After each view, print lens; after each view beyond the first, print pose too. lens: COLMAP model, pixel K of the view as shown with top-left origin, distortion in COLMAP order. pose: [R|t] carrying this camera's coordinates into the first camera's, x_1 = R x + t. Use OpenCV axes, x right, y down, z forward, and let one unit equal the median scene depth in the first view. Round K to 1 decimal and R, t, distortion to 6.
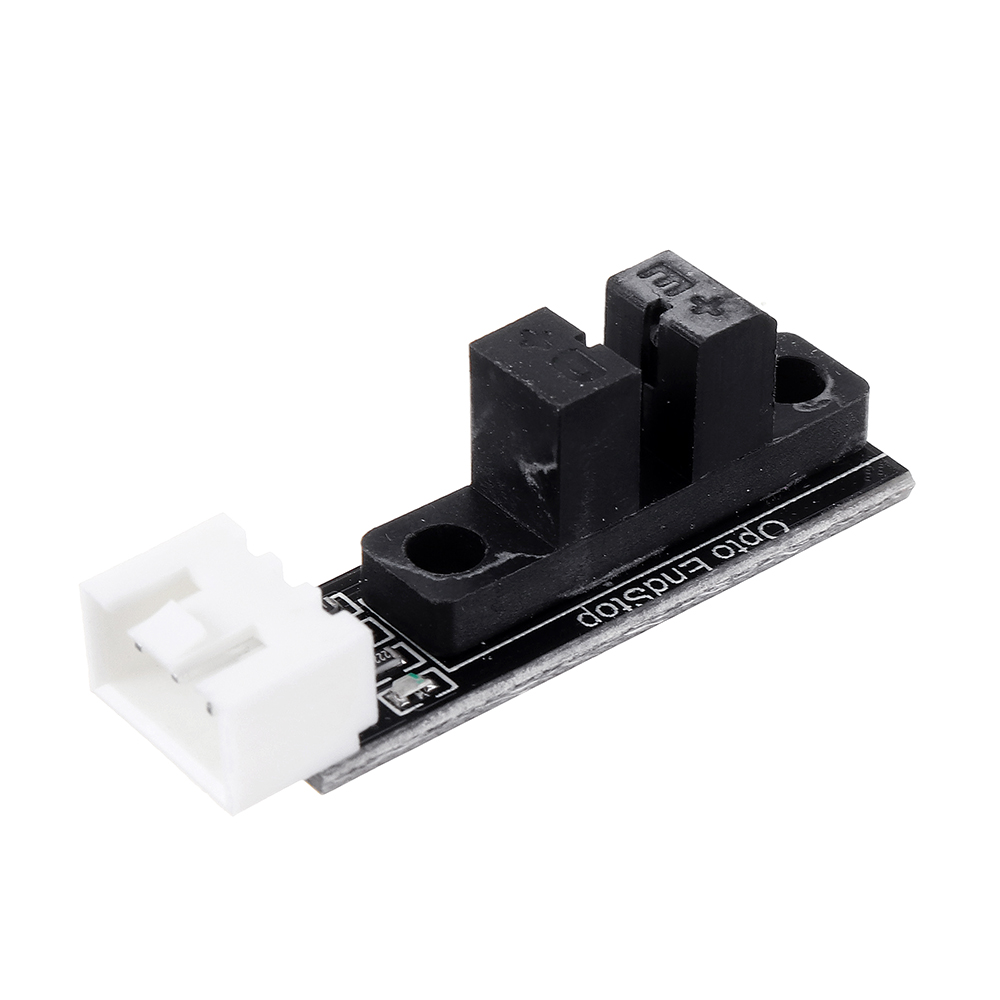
lens RADIAL K [[4997.1, 0, 500.0], [0, 4997.1, 500.0], [0, 0, 1]] dist [-0.441807, -4.823430]
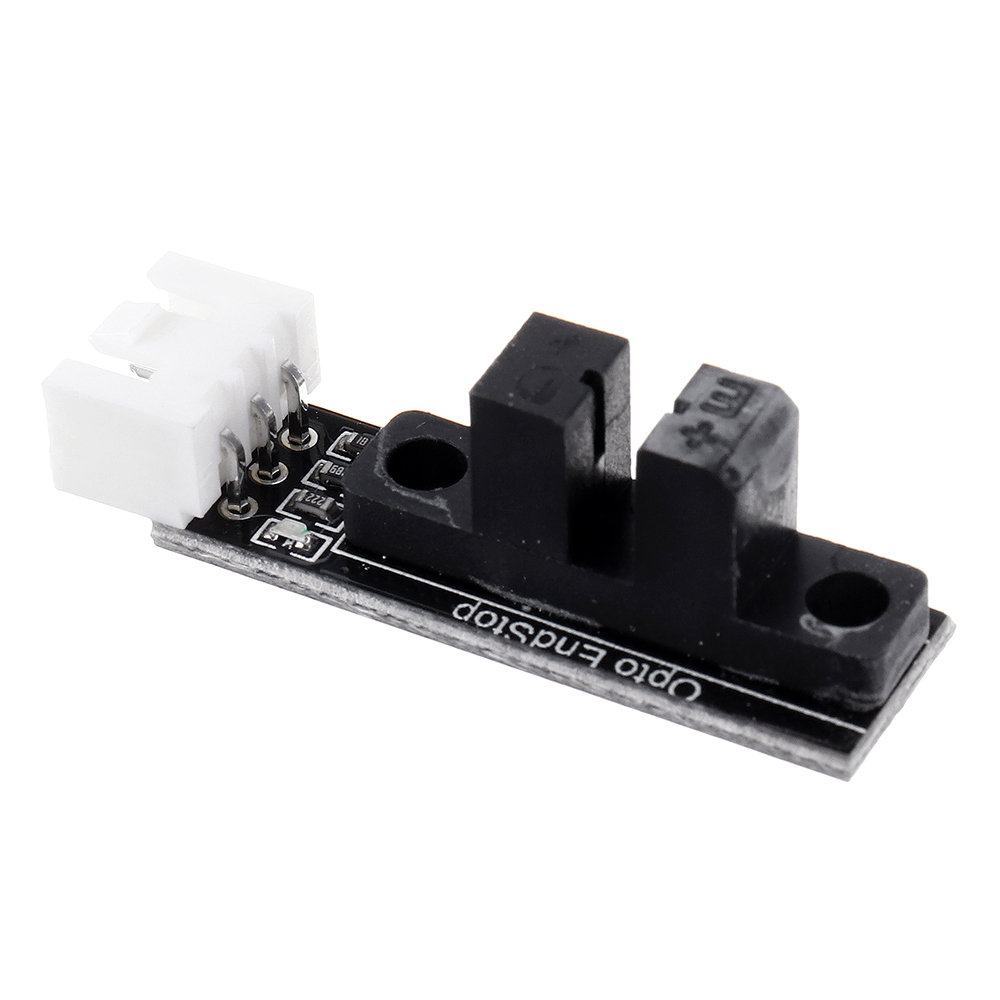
lens RADIAL K [[4997.1, 0, 500.0], [0, 4997.1, 500.0], [0, 0, 1]] dist [-0.441807, -4.823430]
pose [[0.405523, 0.592975, -0.695652, 0.684921], [-0.542316, 0.768701, 0.339105, -0.326841], [0.735829, 0.239749, 0.633306, 0.380387]]
